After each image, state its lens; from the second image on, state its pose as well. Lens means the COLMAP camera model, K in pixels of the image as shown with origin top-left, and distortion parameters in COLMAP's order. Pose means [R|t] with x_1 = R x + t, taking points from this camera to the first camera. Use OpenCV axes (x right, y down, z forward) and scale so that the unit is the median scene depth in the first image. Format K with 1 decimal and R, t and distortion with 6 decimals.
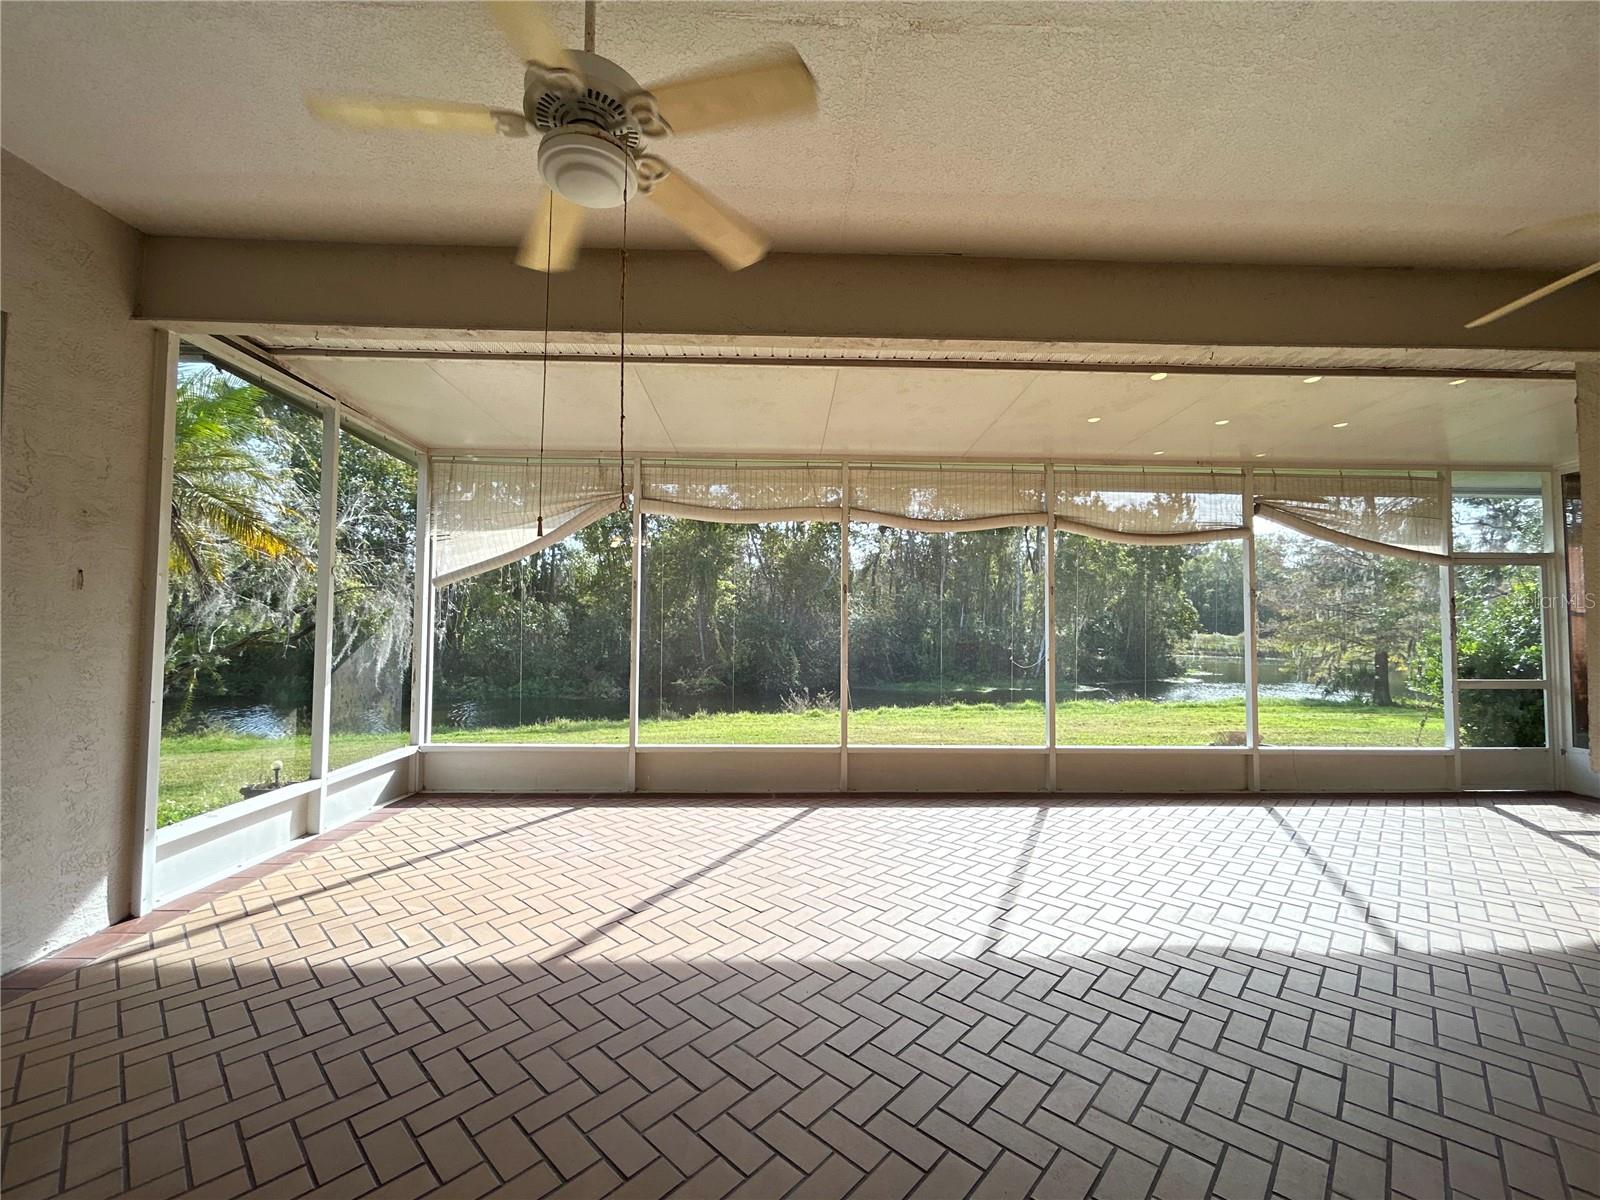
lens RADIAL K [[651.3, 0, 795.8], [0, 651.3, 599.4], [0, 0, 1]] dist [-0.000153, 0.000051]
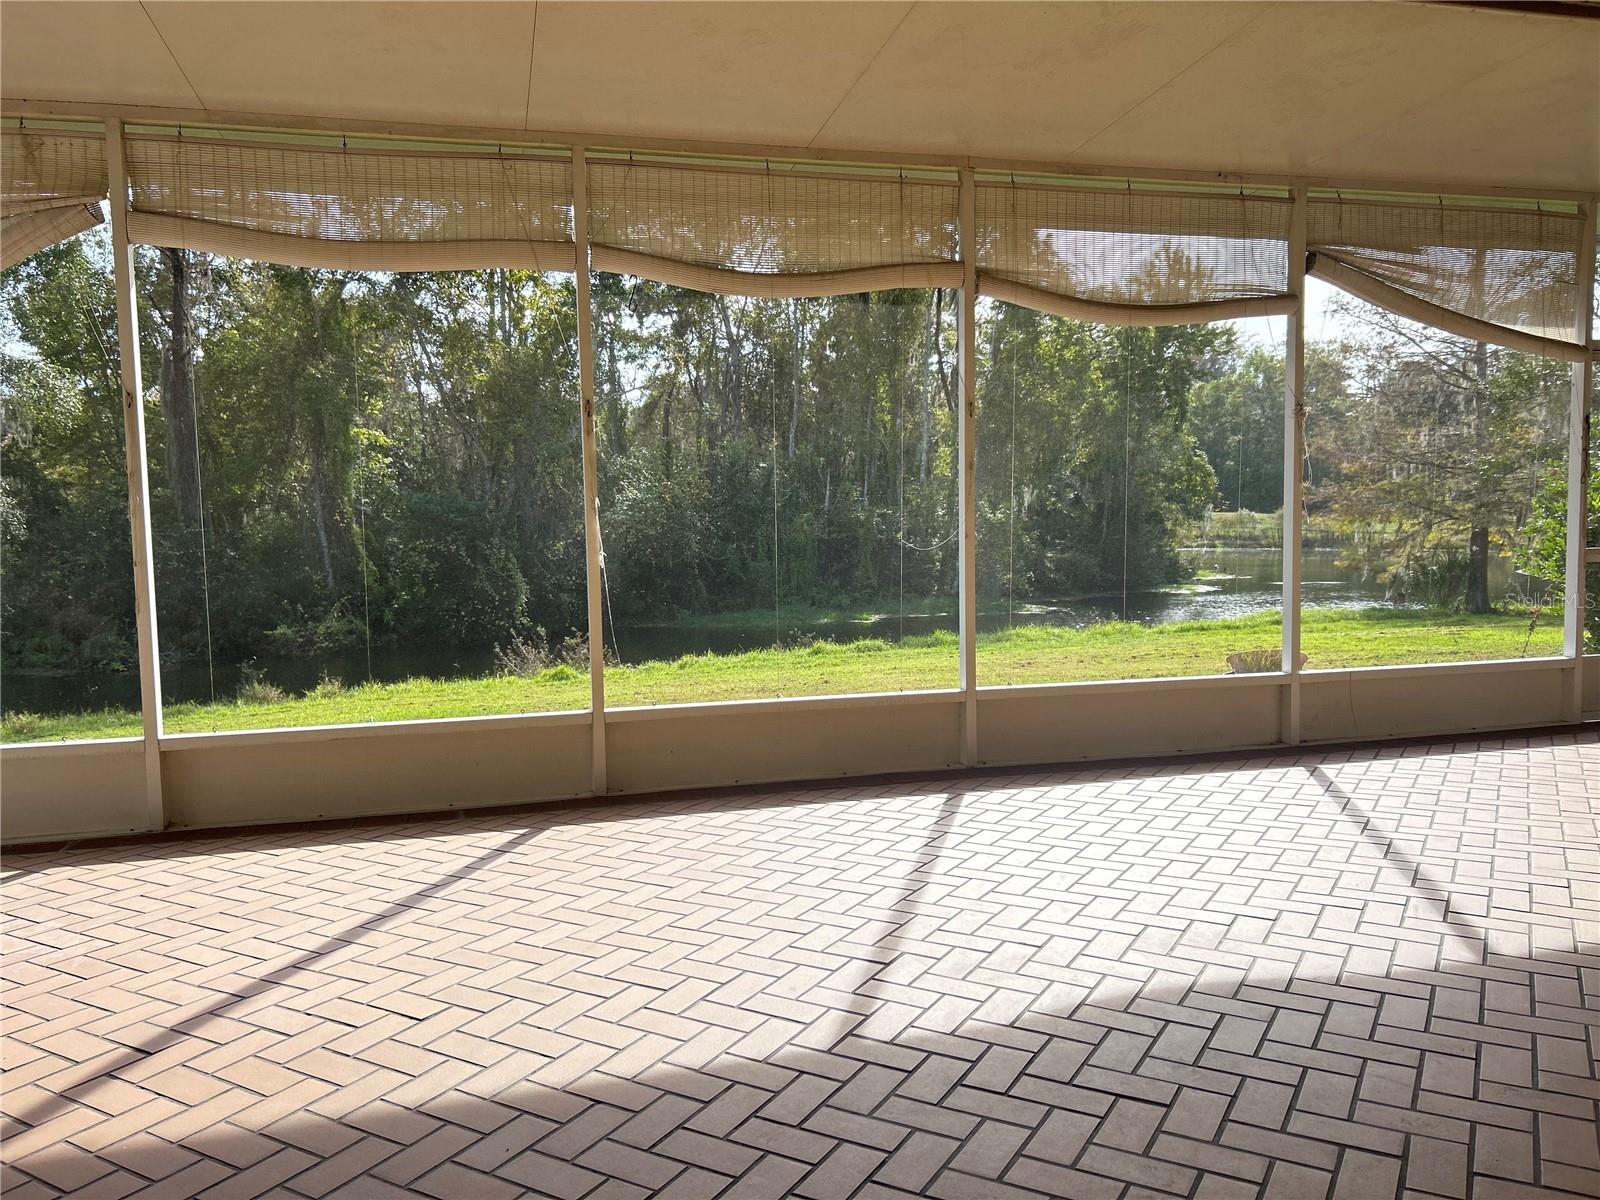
lens RADIAL K [[1209.8, 0, 799.6], [0, 1209.8, 606.9], [0, 0, 1]] dist [0.047055, -0.049063]
pose [[0.974578, -0.043021, 0.219880, 0.021383], [0.017349, 0.992936, 0.117378, 0.029210], [-0.223376, -0.110580, 0.968440, 0.026662]]
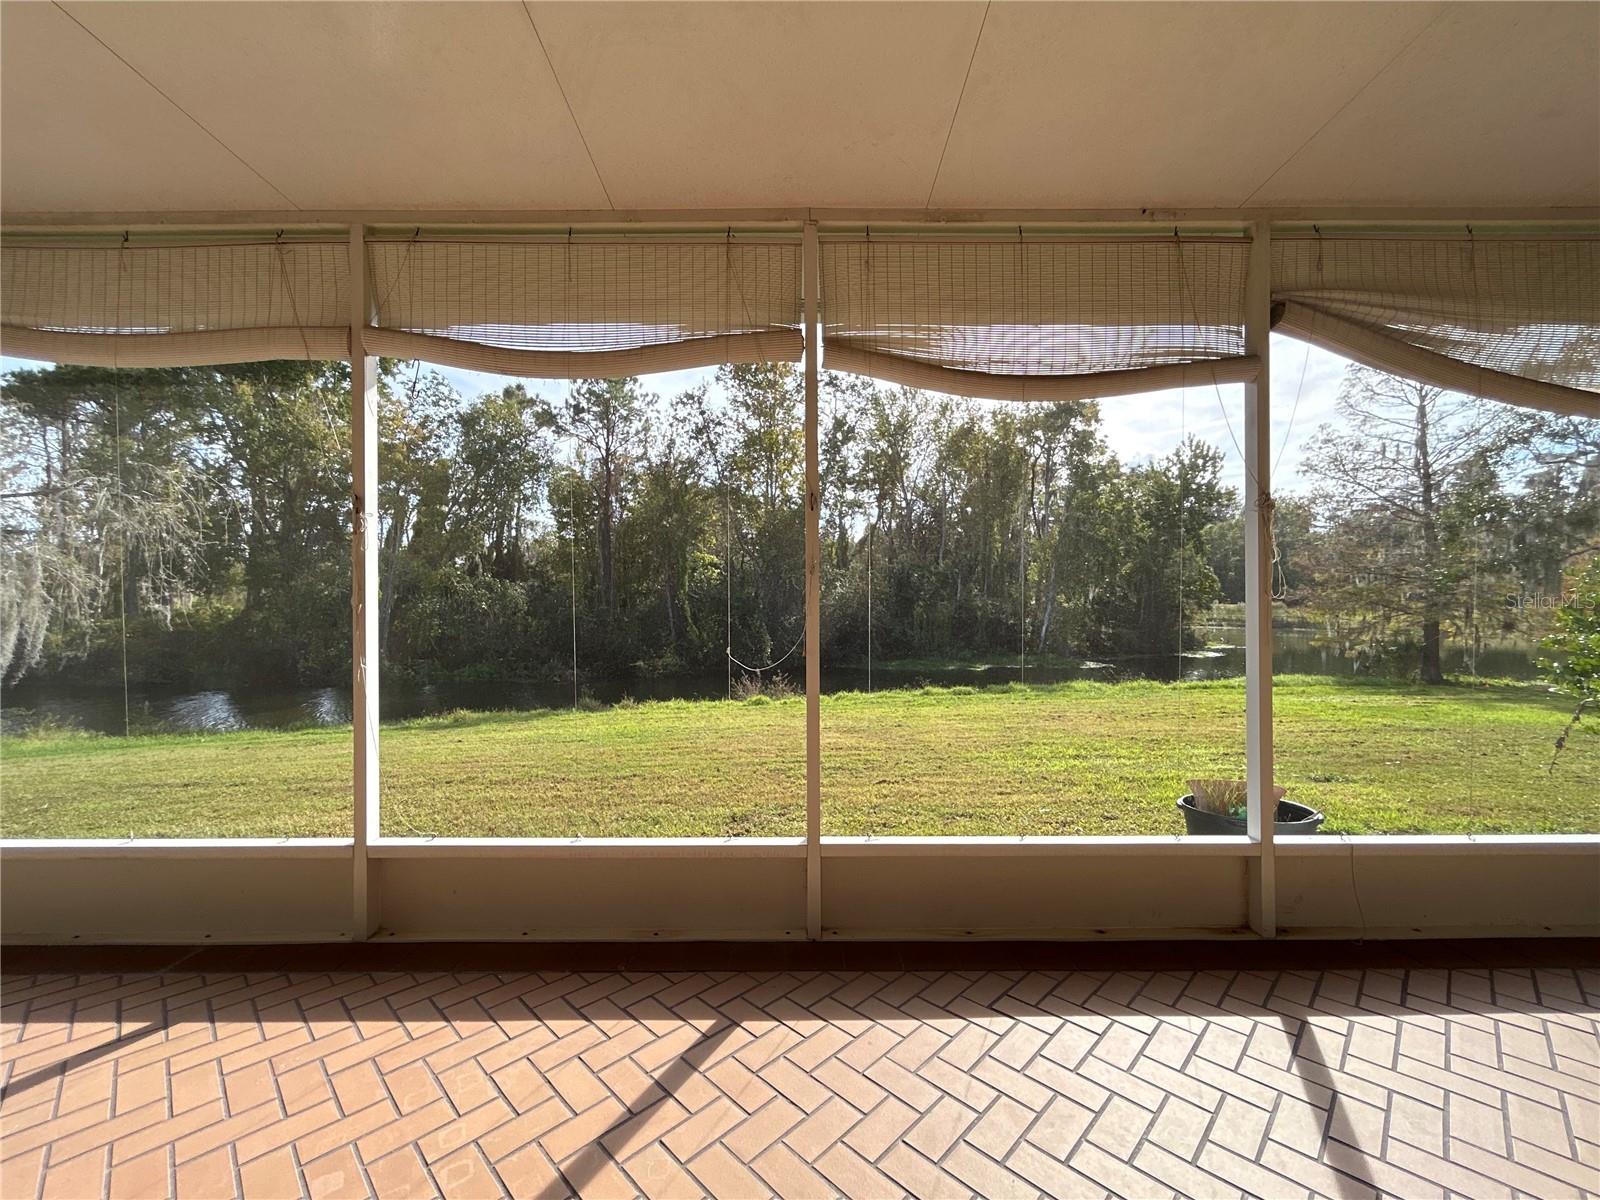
lens RADIAL K [[651.3, 0, 796.0], [0, 651.3, 597.5], [0, 0, 1]] dist [-0.000153, 0.000051]
pose [[0.999478, -0.012947, -0.029587, 0.387911], [0.013946, 0.999331, 0.033805, 0.037498], [0.029130, -0.034200, 0.998990, 0.534955]]
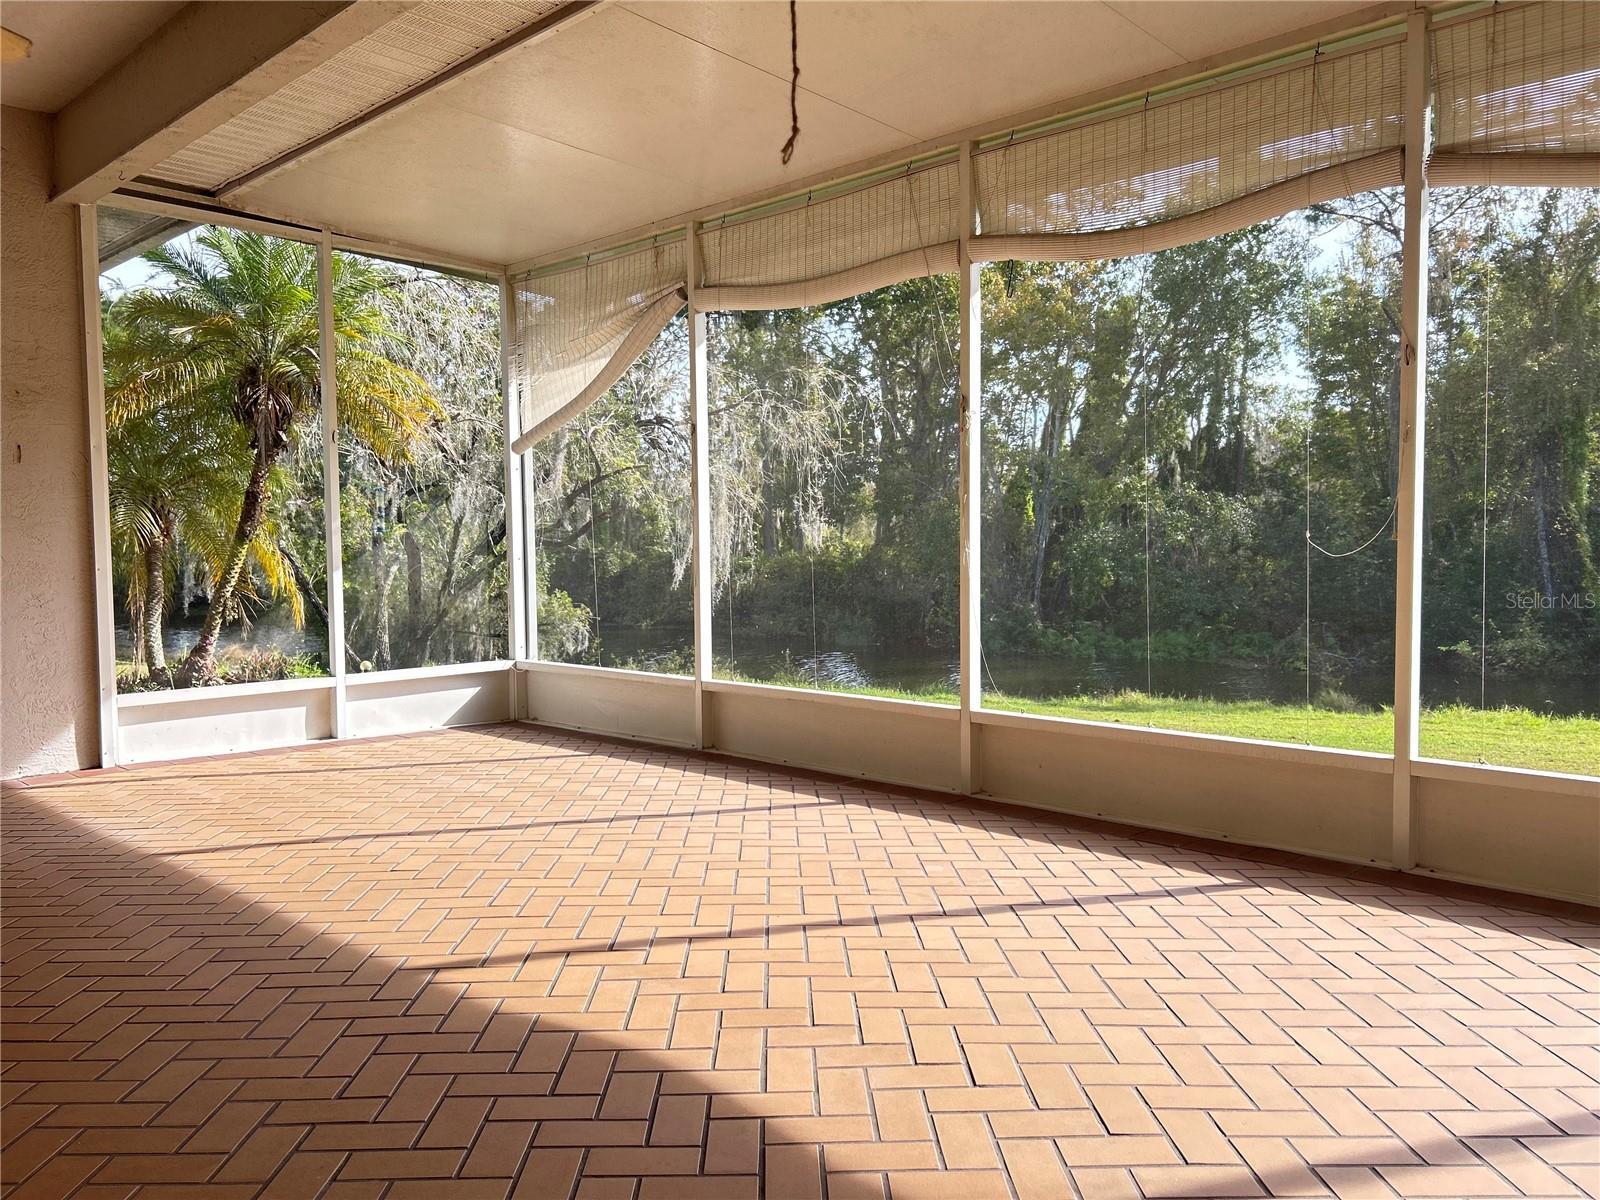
lens RADIAL K [[1209.8, 0, 789.9], [0, 1209.8, 607.4], [0, 0, 1]] dist [0.047055, -0.049063]
pose [[0.695777, 0.024409, -0.717843, 0.646896], [0.042677, 0.996252, 0.075242, 0.063686], [0.716989, -0.082987, 0.692127, 0.230484]]
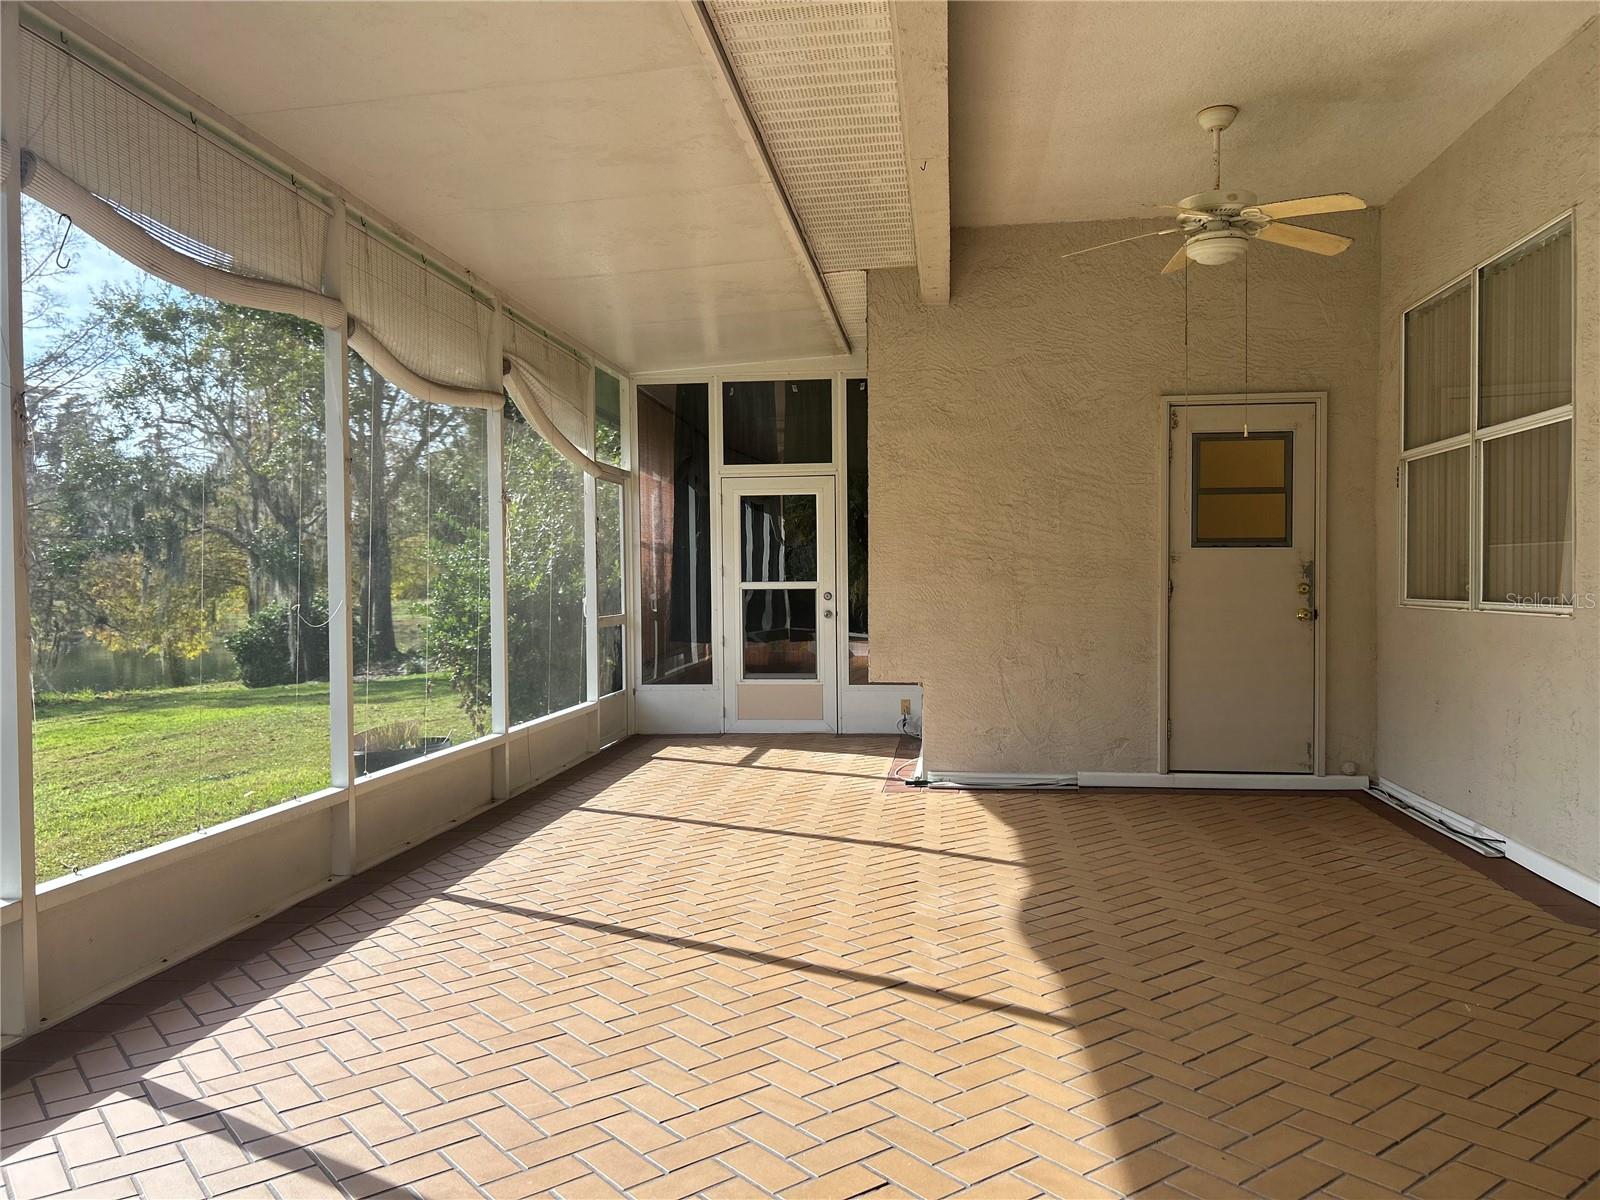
lens RADIAL K [[1209.8, 0, 793.5], [0, 1209.8, 603.8], [0, 0, 1]] dist [0.047055, -0.049063]
pose [[0.158258, -0.028021, 0.987000, -0.444572], [-0.027113, 0.999097, 0.032711, 0.049809], [-0.987025, -0.031937, 0.157355, 0.519992]]
